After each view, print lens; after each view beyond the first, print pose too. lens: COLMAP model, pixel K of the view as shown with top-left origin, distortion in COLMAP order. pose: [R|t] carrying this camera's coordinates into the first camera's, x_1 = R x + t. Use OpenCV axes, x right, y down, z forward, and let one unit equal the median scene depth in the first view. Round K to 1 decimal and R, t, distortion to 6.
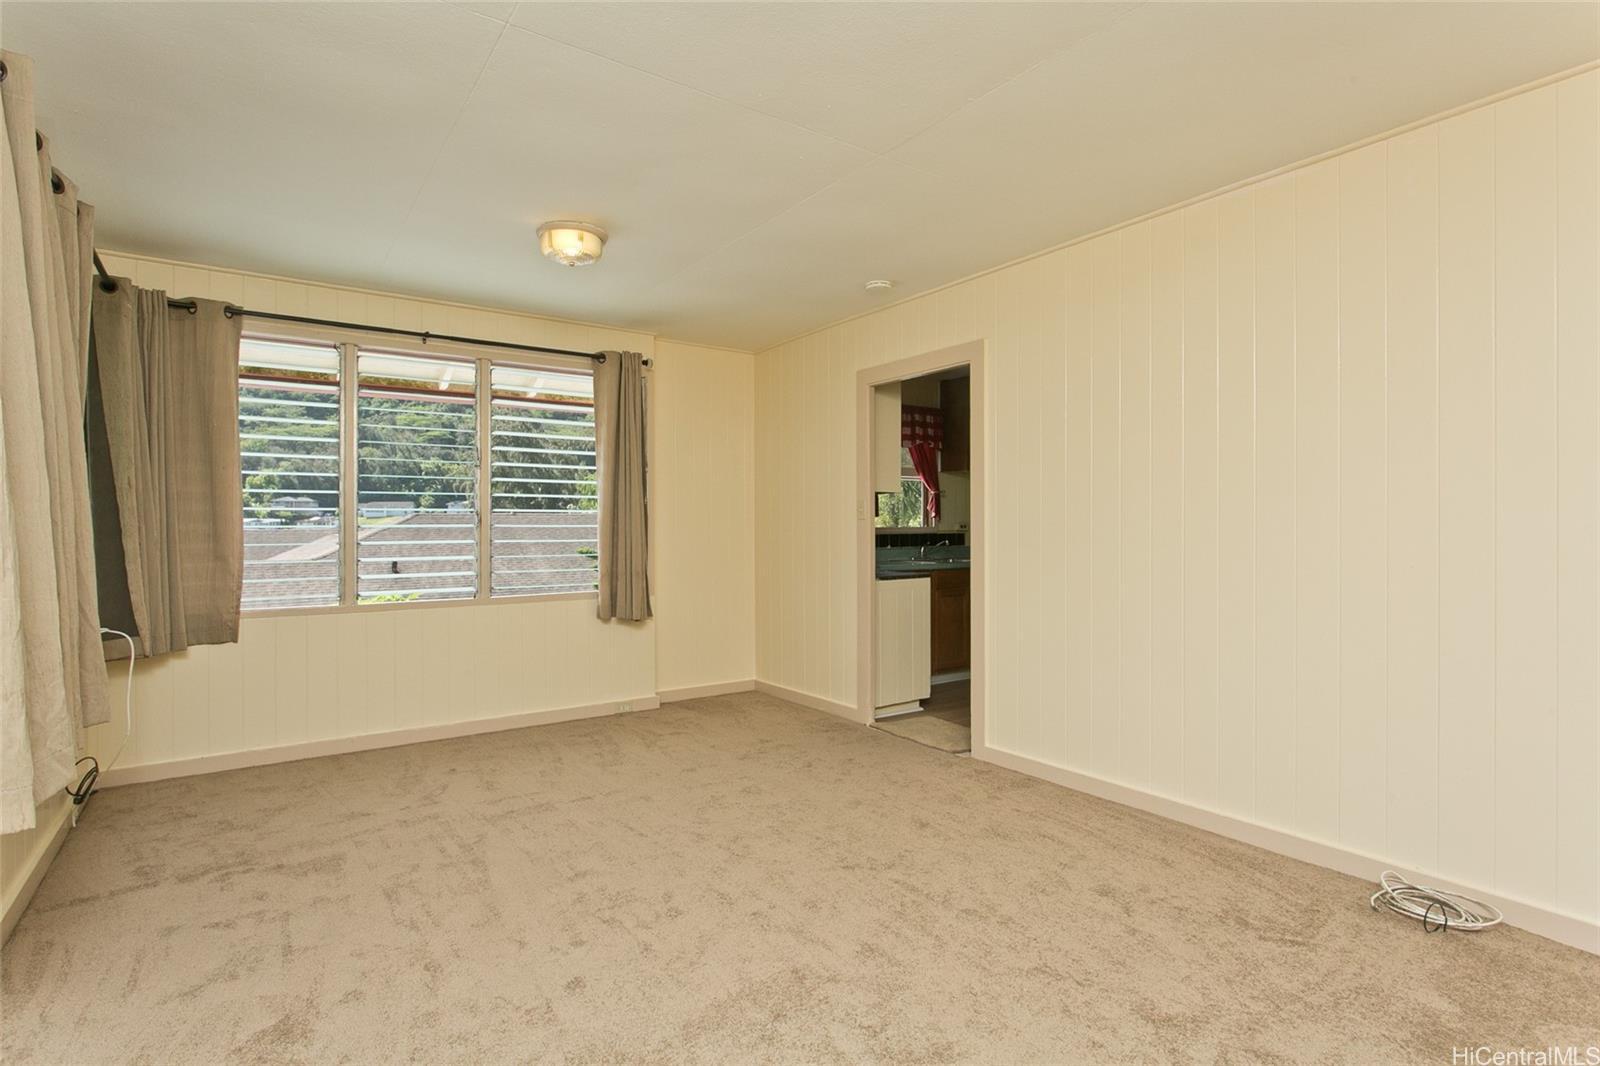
lens RADIAL K [[792.4, 0, 800.0], [0, 792.4, 533.0], [0, 0, 1]] dist [-0.012596, 0.000177]
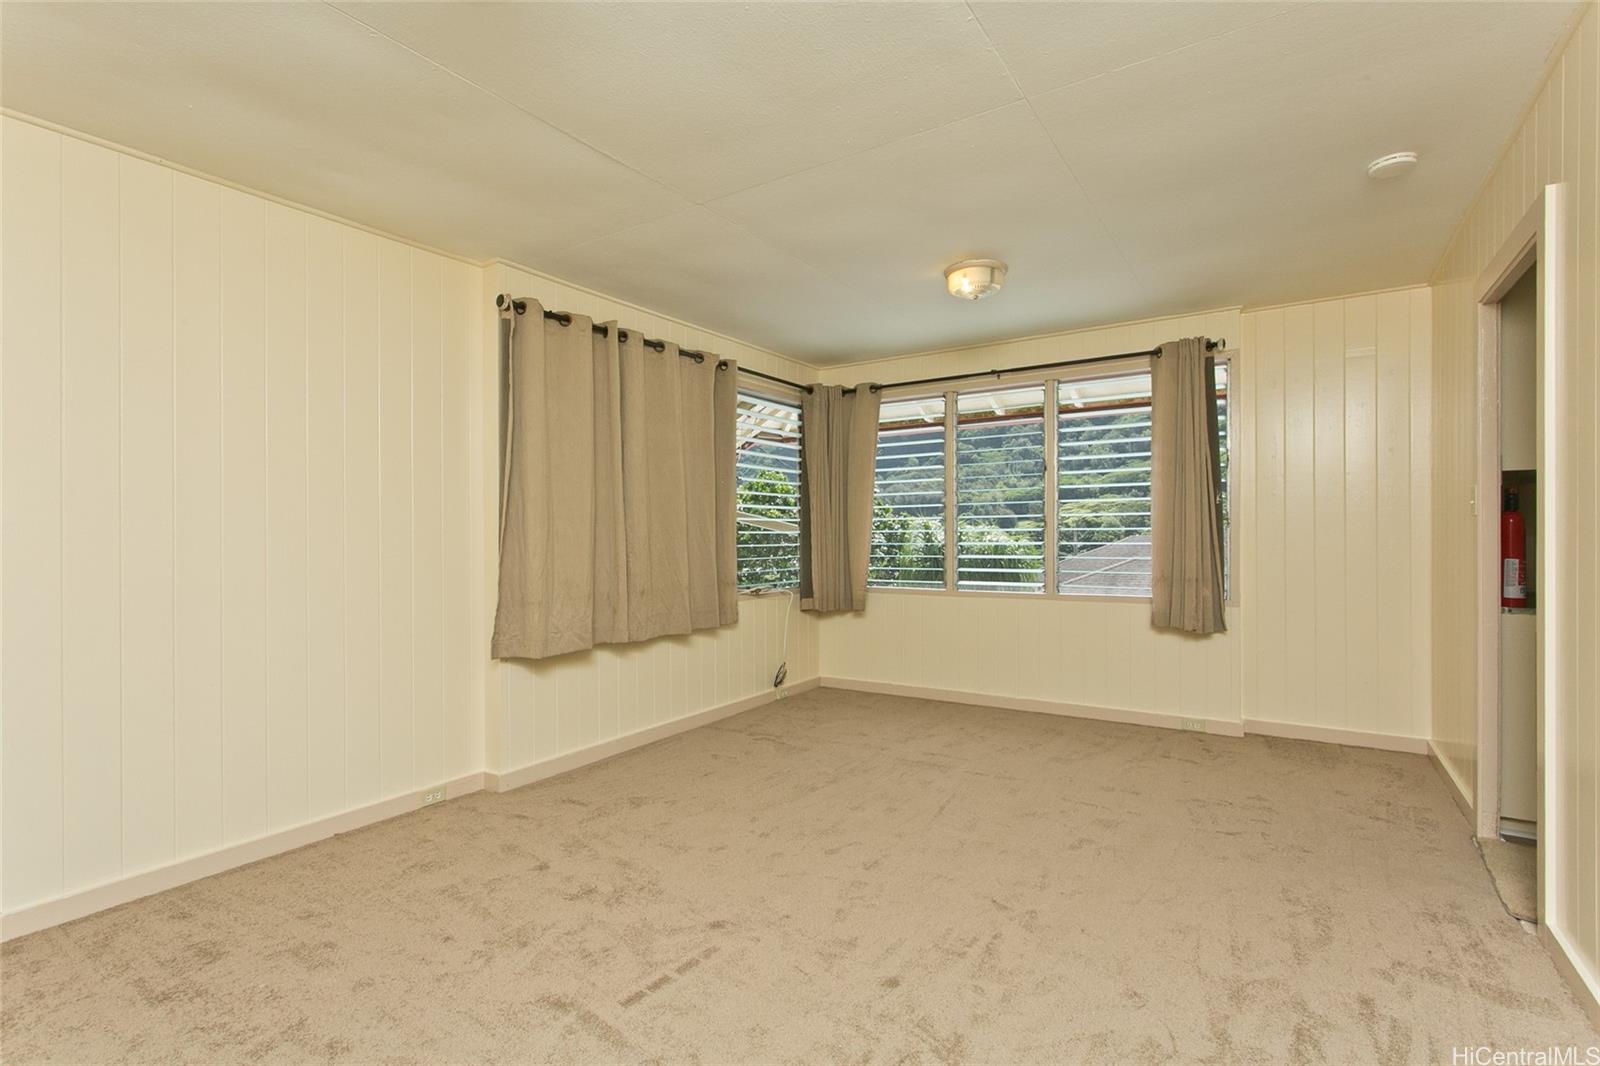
lens RADIAL K [[751.8, 0, 800.0], [0, 751.8, 533.0], [0, 0, 1]] dist [0.000309, 0.000379]
pose [[0.367652, -0.002184, -0.929961, 0.549444], [-0.000030, 0.999997, -0.002361, -0.000960], [0.929963, 0.000896, 0.367651, 0.331828]]
